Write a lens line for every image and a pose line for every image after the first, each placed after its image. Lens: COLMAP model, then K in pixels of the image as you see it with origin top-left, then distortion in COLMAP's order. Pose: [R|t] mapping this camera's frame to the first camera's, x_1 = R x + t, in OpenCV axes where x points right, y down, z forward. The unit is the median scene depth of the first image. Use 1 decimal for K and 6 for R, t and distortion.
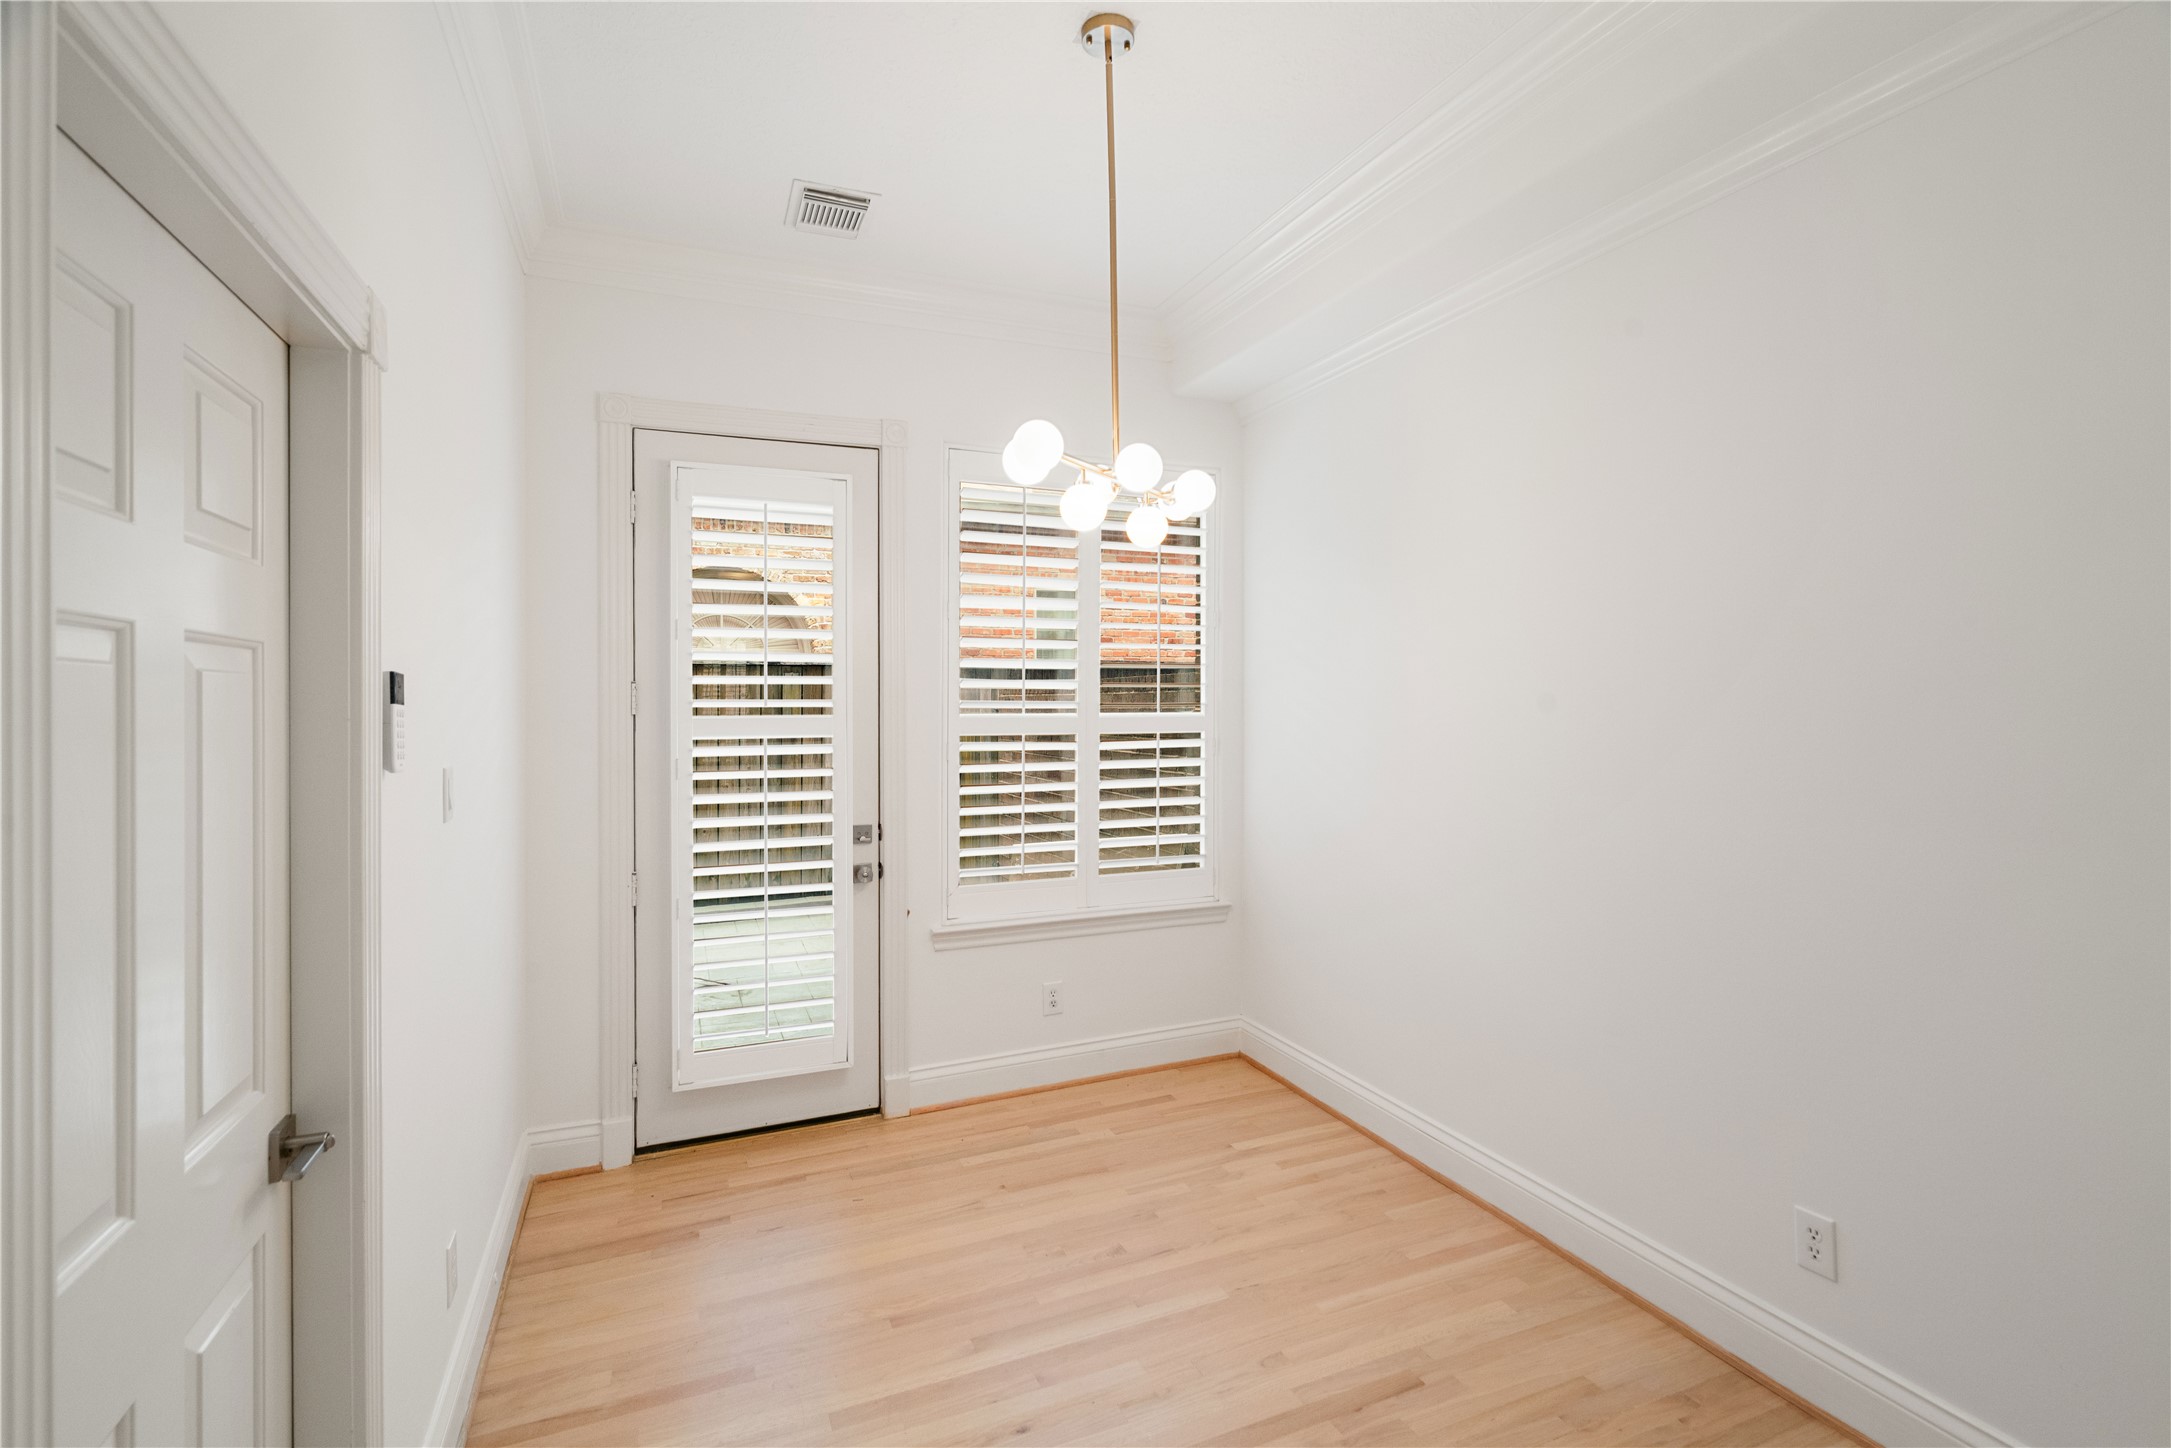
lens RADIAL K [[1001.0, 0, 1087.0], [0, 1001.0, 712.9], [0, 0, 1]] dist [-0.001291, 0.001635]
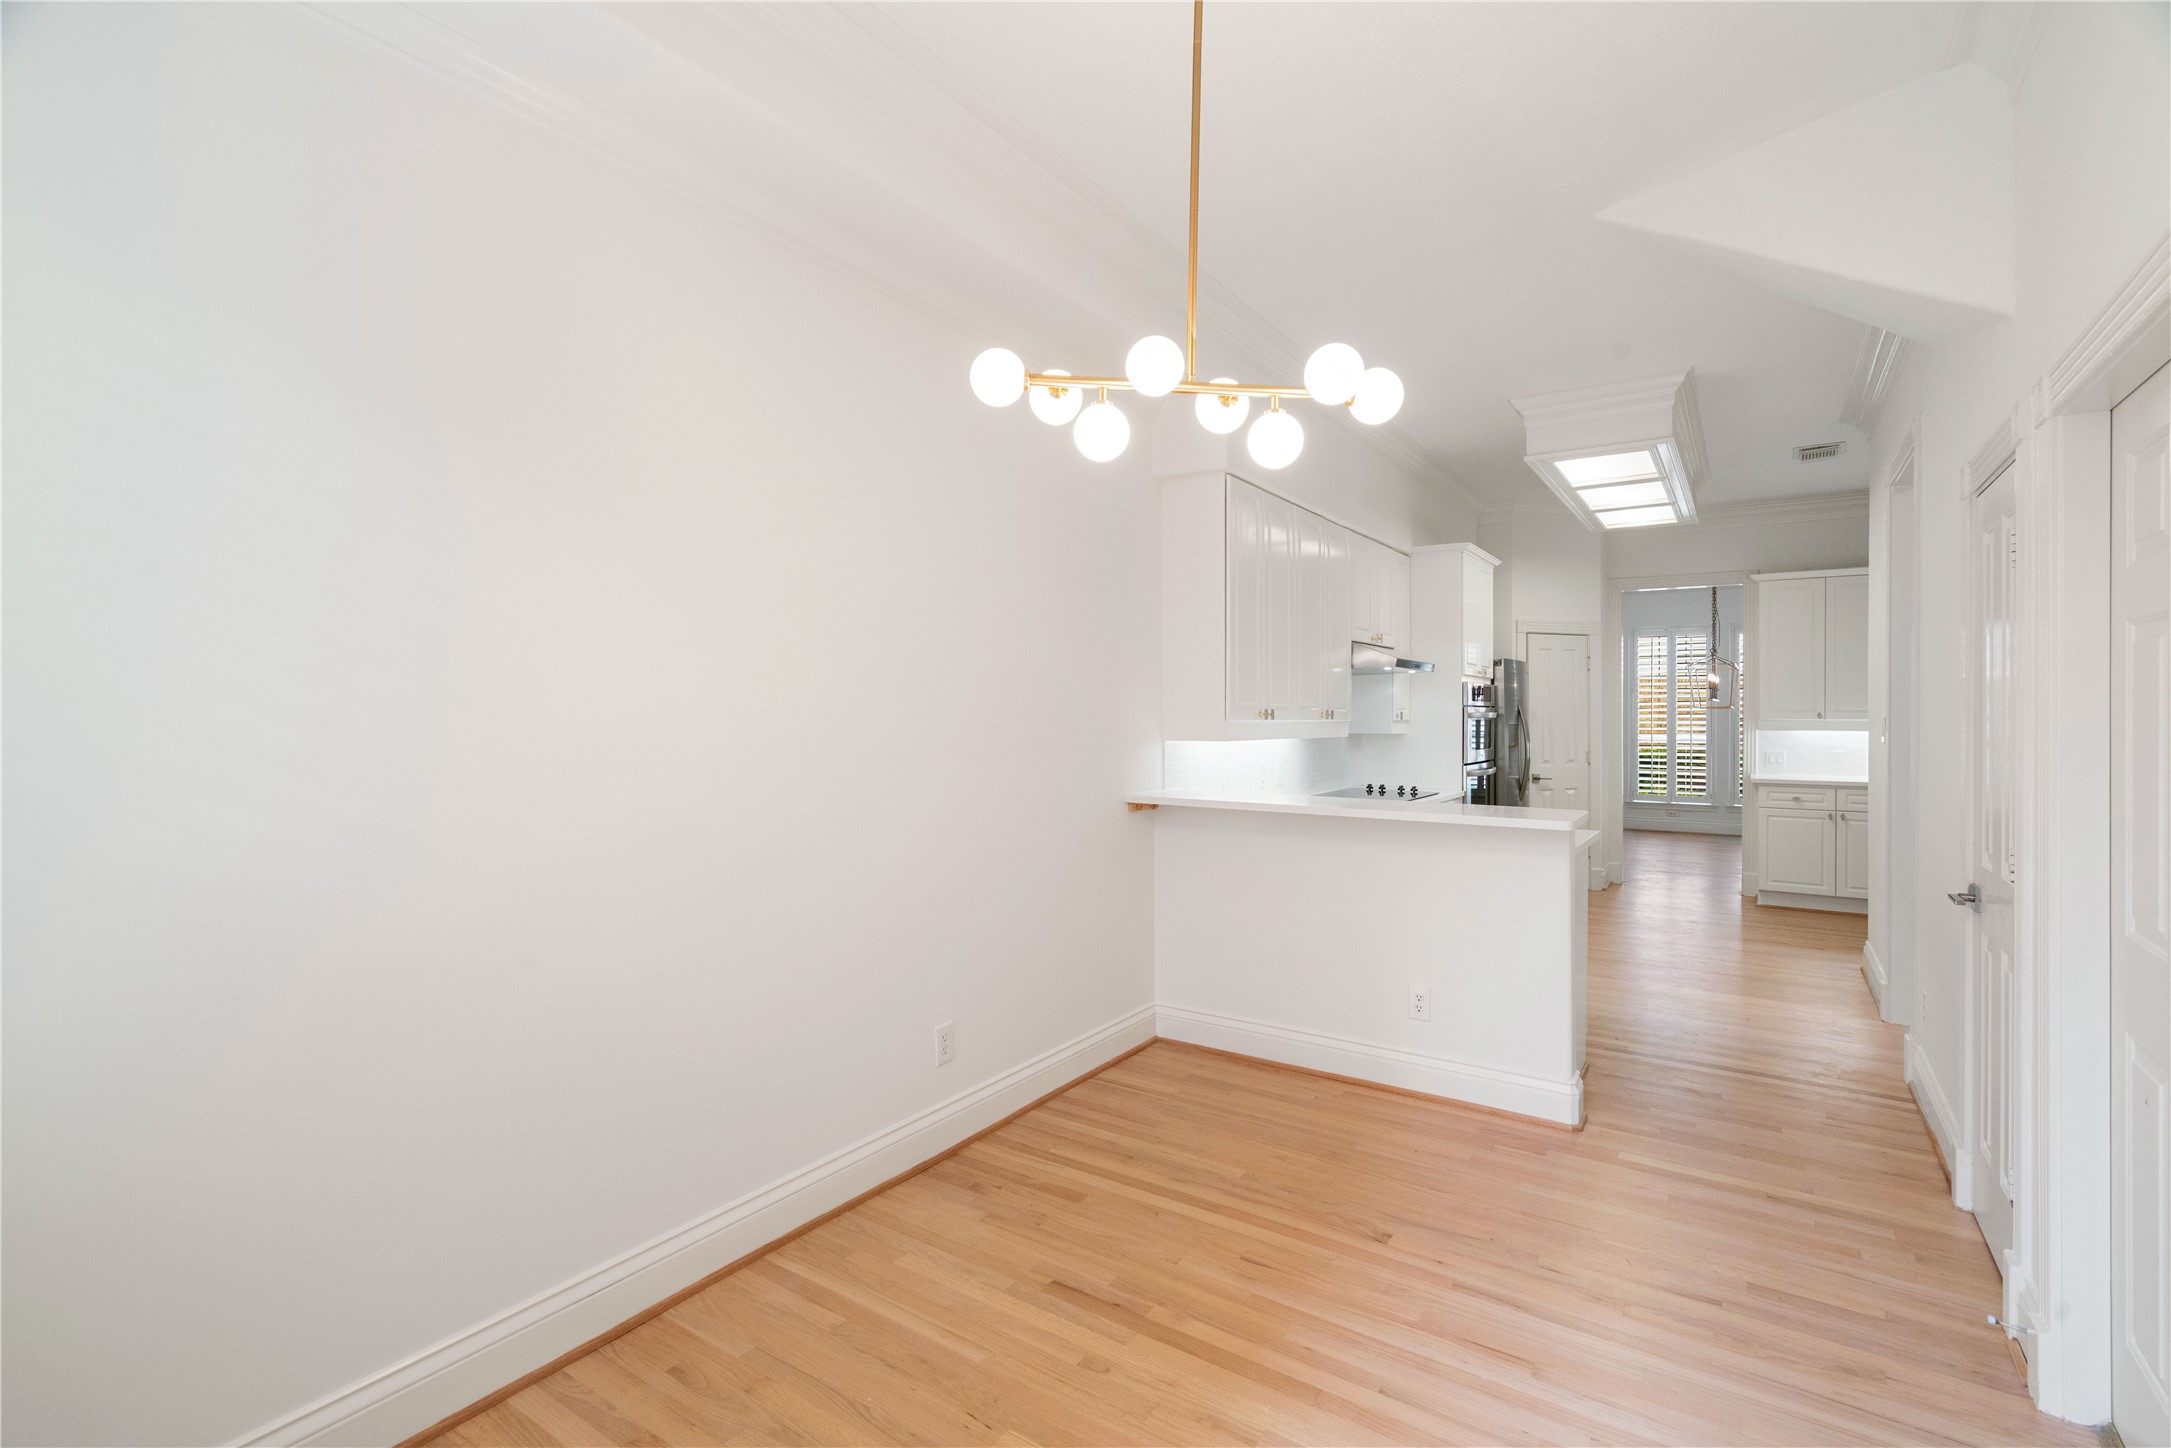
lens RADIAL K [[1001.0, 0, 1085.9], [0, 1001.0, 715.7], [0, 0, 1]] dist [-0.001291, 0.001635]
pose [[-0.550708, -0.008927, 0.834650, -0.569451], [0.006991, 0.999858, 0.015306, 0.010174], [-0.834669, 0.014264, -0.550567, 1.440751]]
